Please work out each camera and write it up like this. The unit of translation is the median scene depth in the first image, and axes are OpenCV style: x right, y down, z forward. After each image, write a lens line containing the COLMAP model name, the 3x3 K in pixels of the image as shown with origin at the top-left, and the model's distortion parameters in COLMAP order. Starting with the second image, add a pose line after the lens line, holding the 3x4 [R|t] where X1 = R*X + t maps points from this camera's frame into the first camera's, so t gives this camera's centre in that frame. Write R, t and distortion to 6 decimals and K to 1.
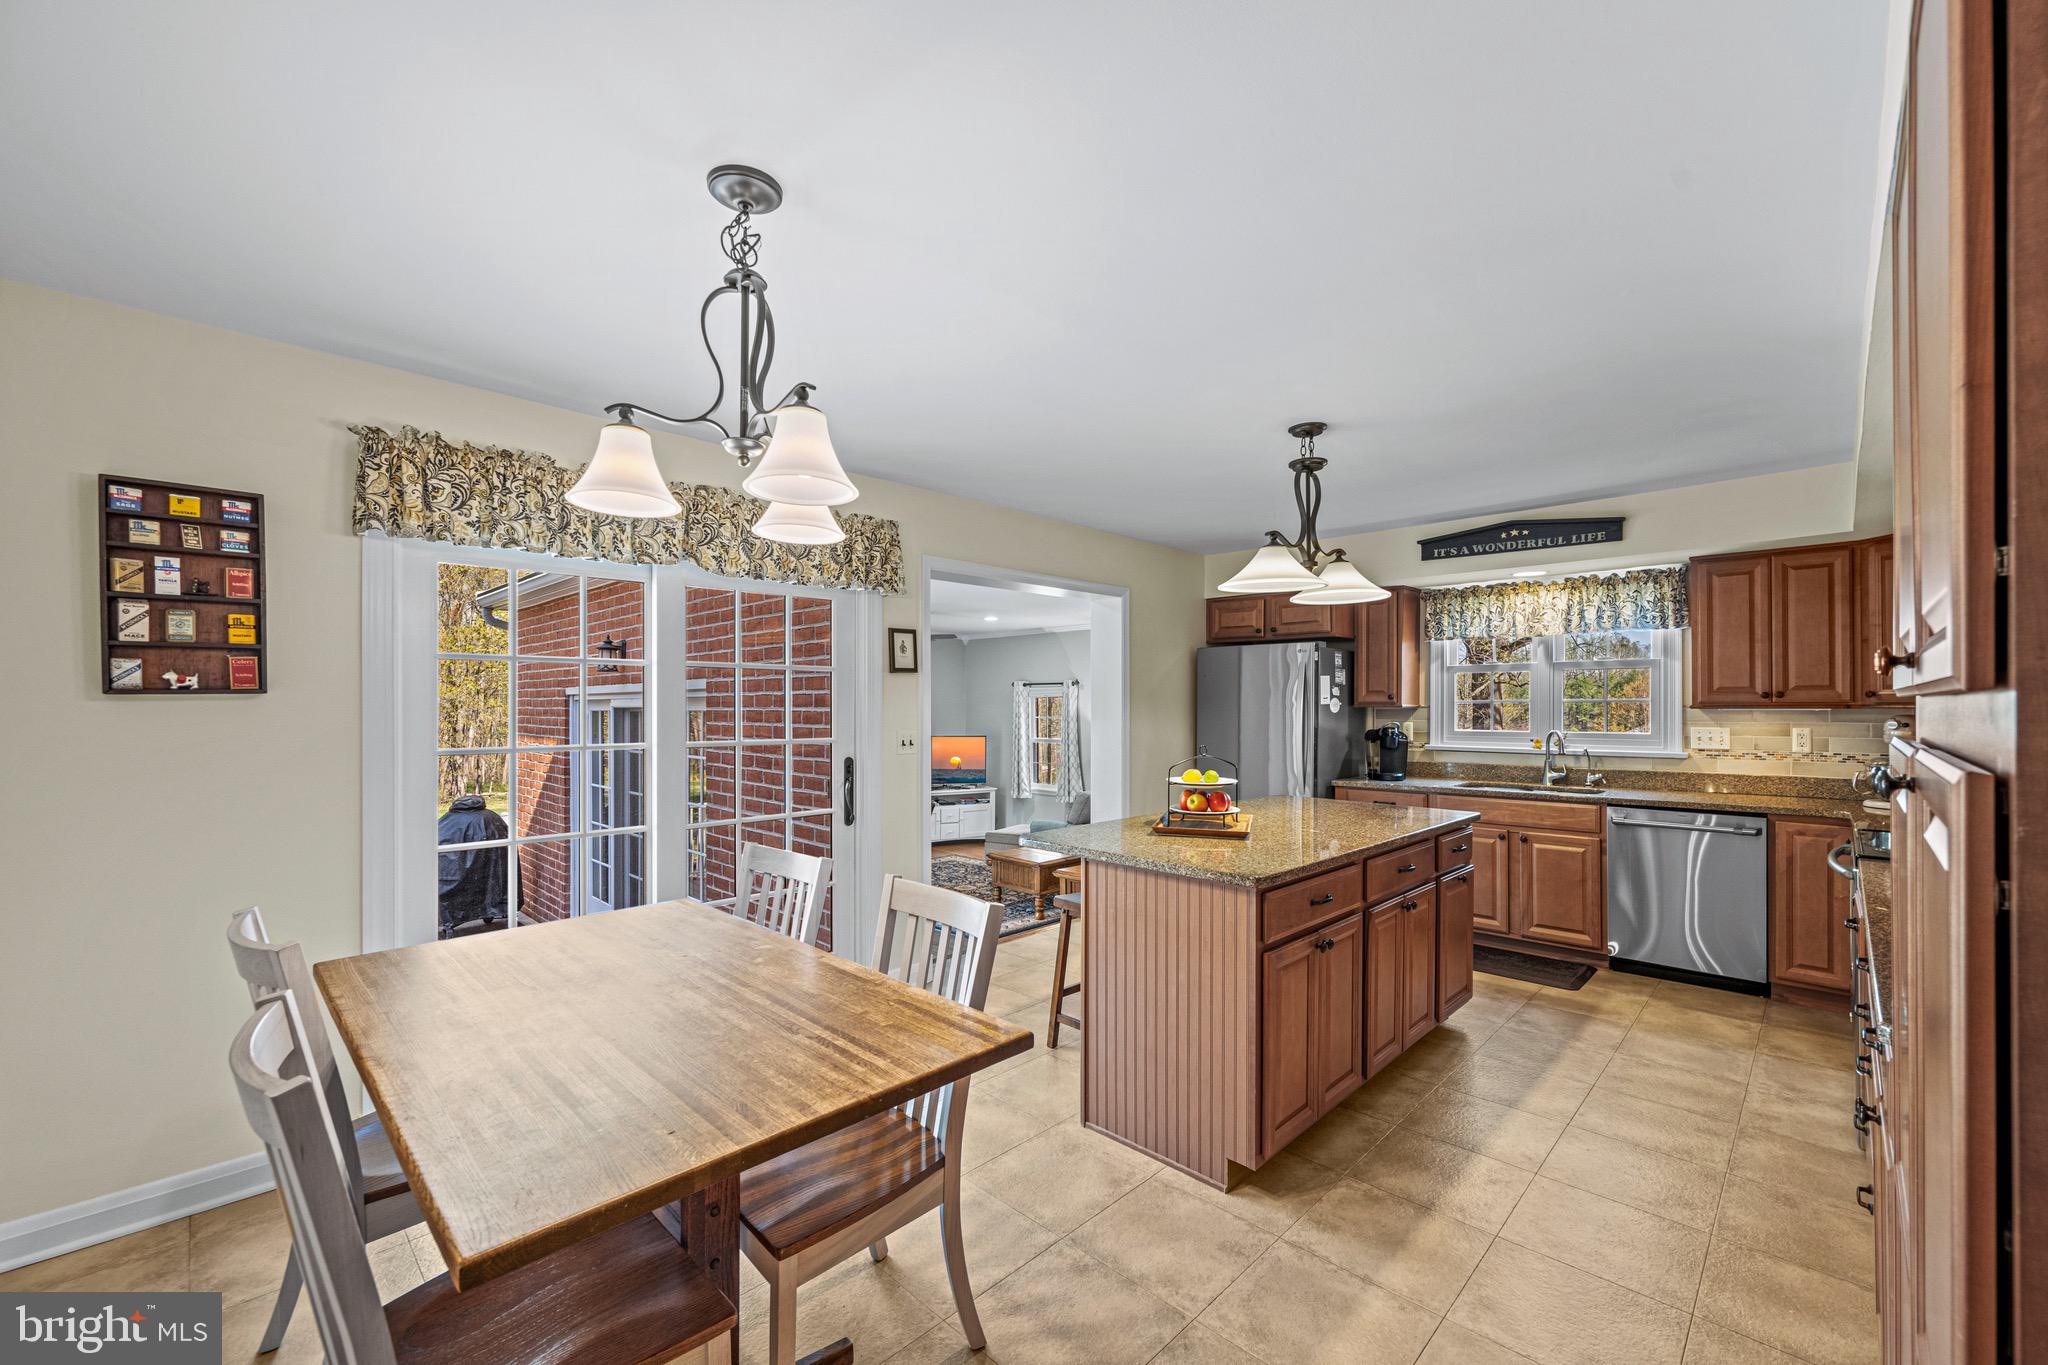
lens RADIAL K [[834.2, 0, 1025.6], [0, 834.2, 706.8], [0, 0, 1]] dist [-0.000434, 0.000072]
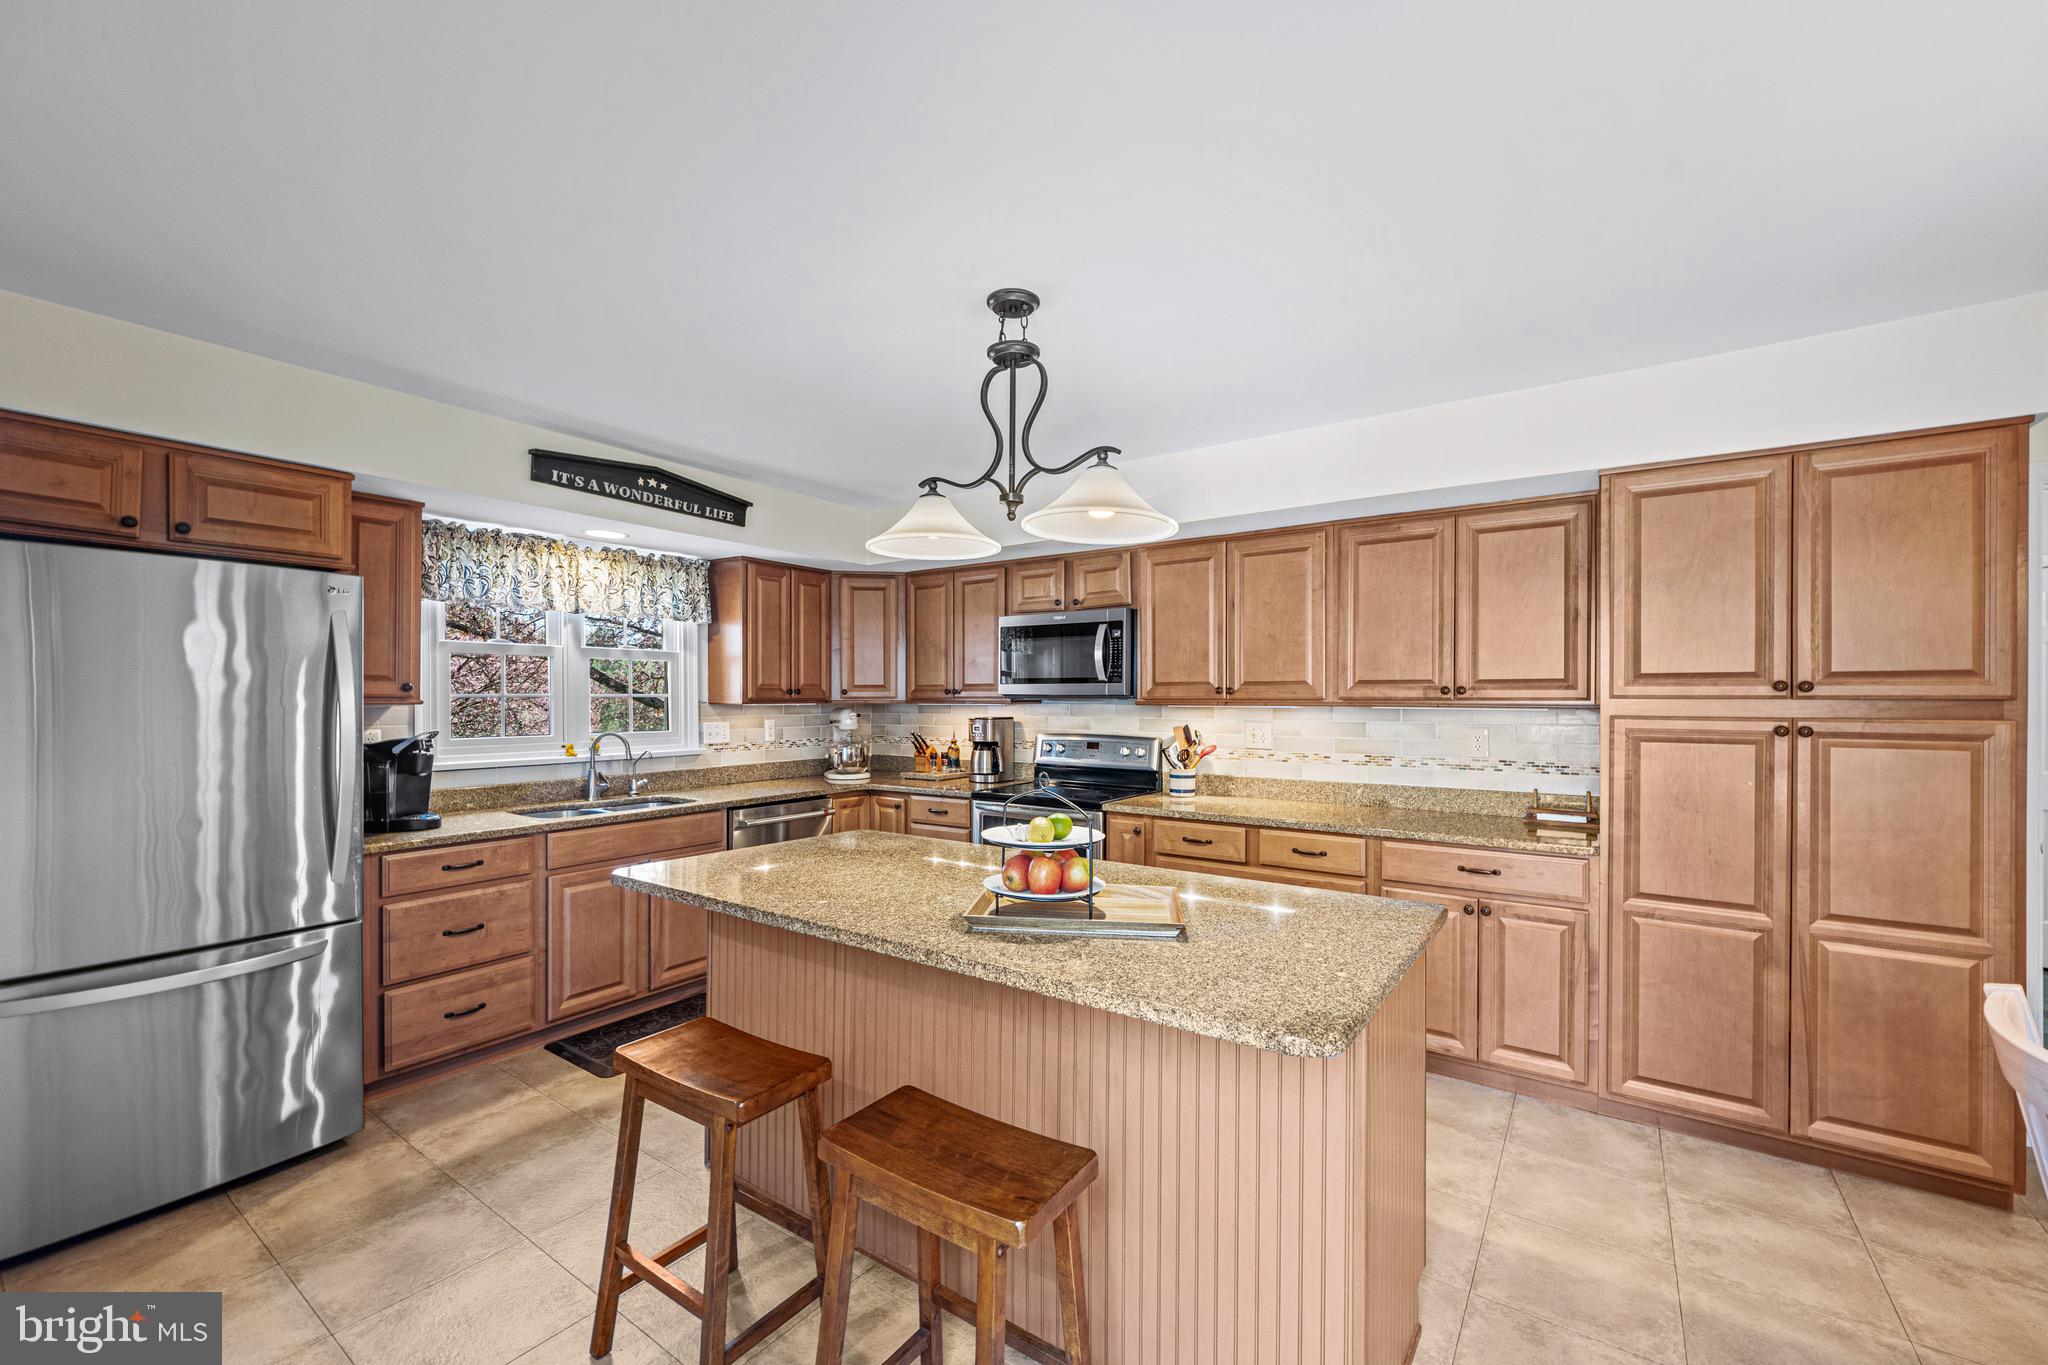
lens RADIAL K [[816.5, 0, 1017.9], [0, 816.5, 696.4], [0, 0, 1]] dist [0.000981, -0.000221]
pose [[-0.154855, 0.002991, 0.987933, -0.229758], [0.001507, 0.999995, -0.002791, -0.003540], [-0.987936, 0.001056, -0.154859, 0.769958]]
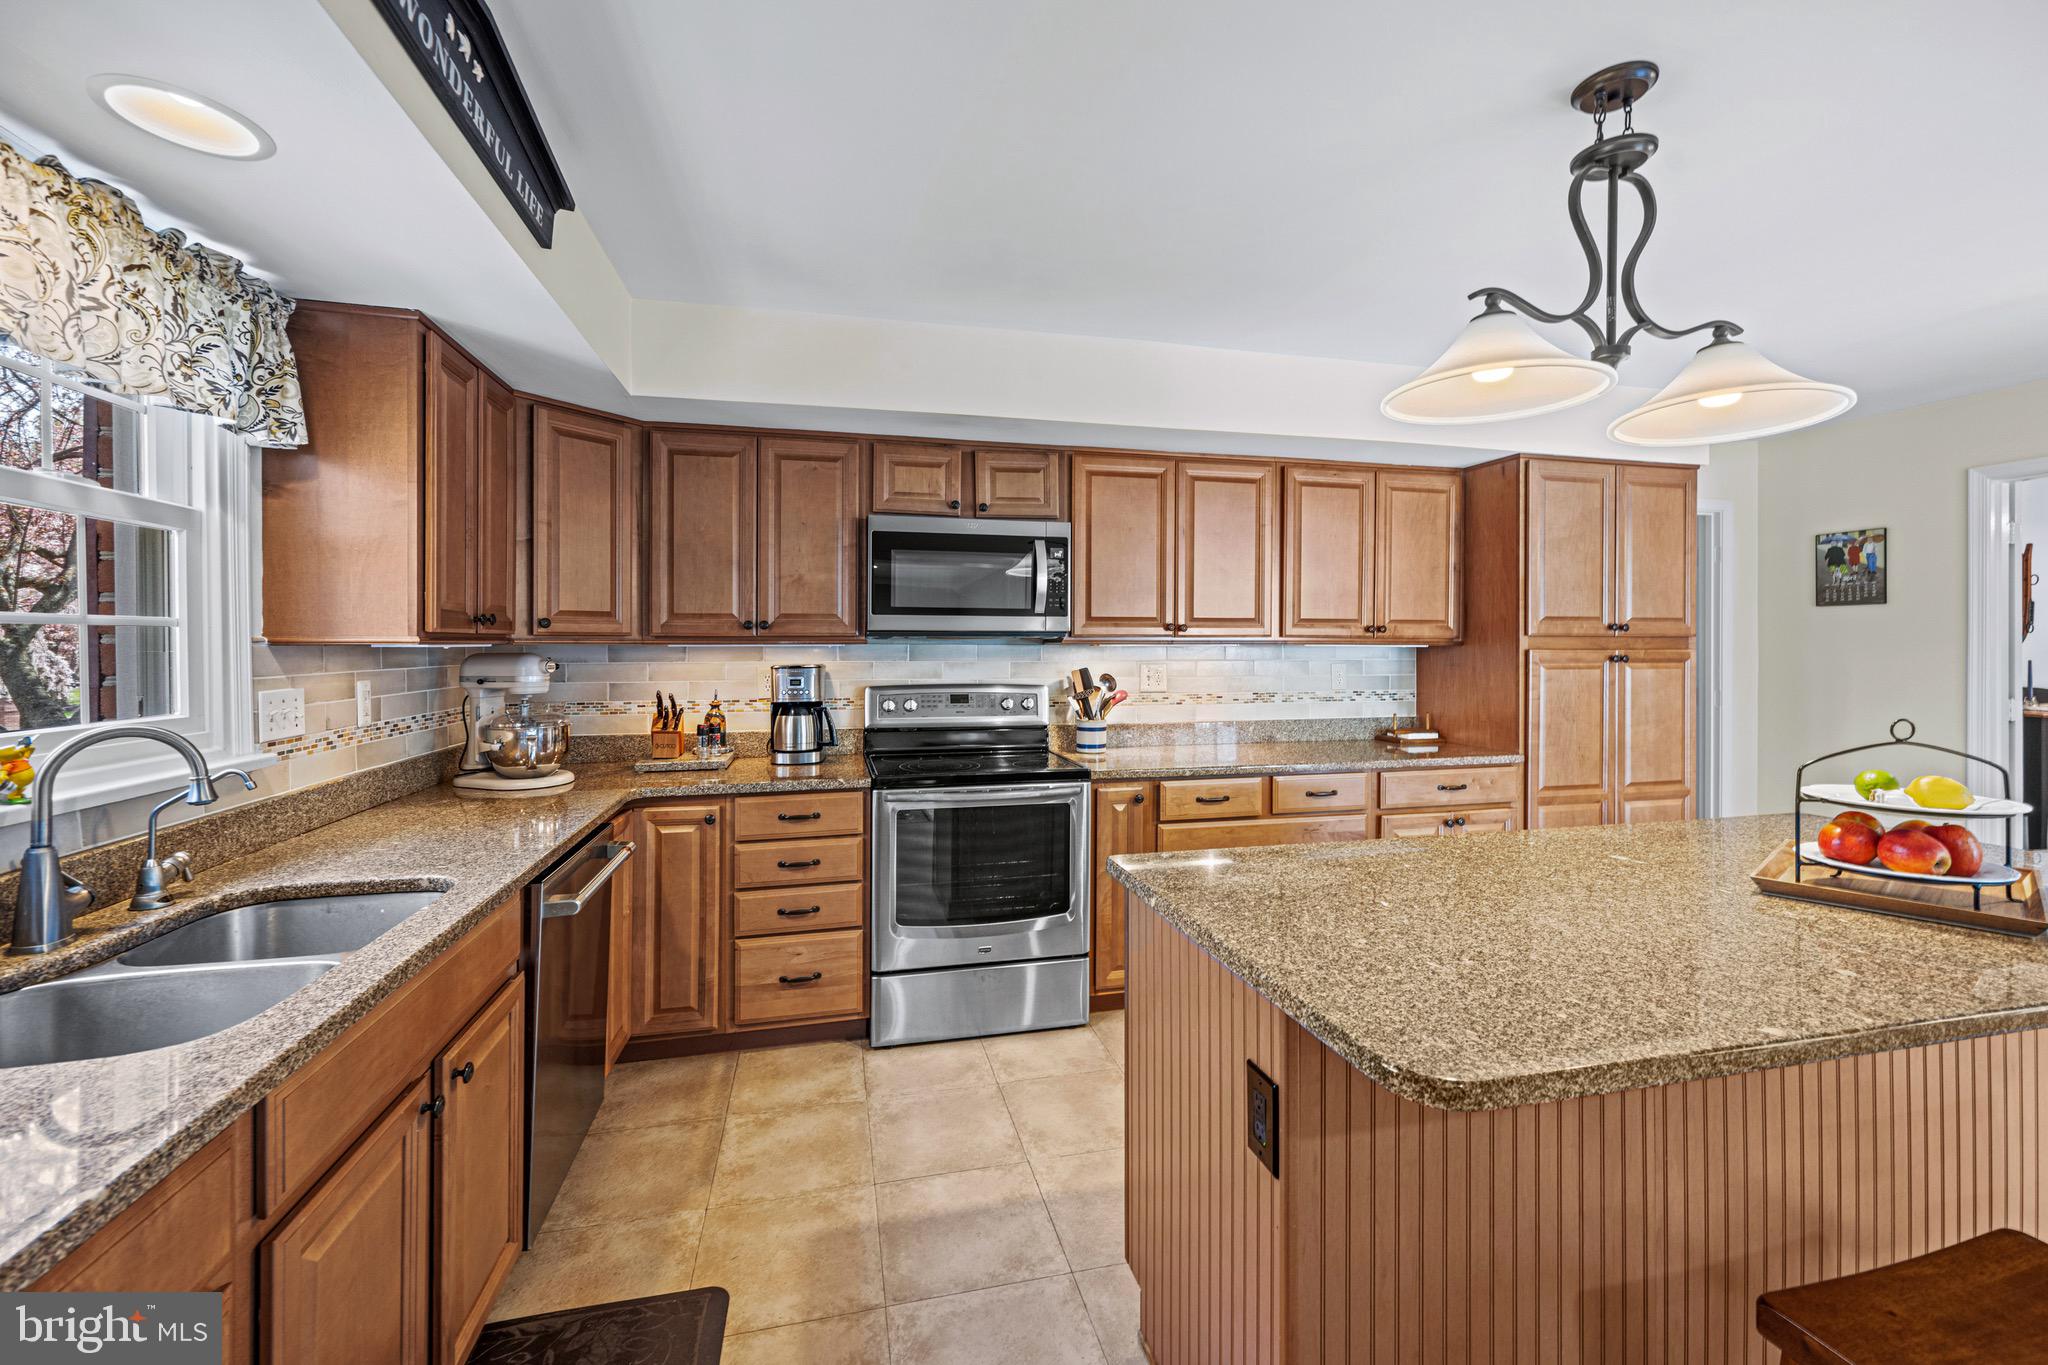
lens RADIAL K [[828.5, 0, 1017.7], [0, 828.5, 643.5], [0, 0, 1]] dist [-0.000072, 0.000279]
pose [[-0.844811, 0.002580, 0.535058, 0.262314], [0.002874, 0.999996, -0.000284, 0.002620], [-0.535057, 0.001298, -0.844815, 1.131679]]
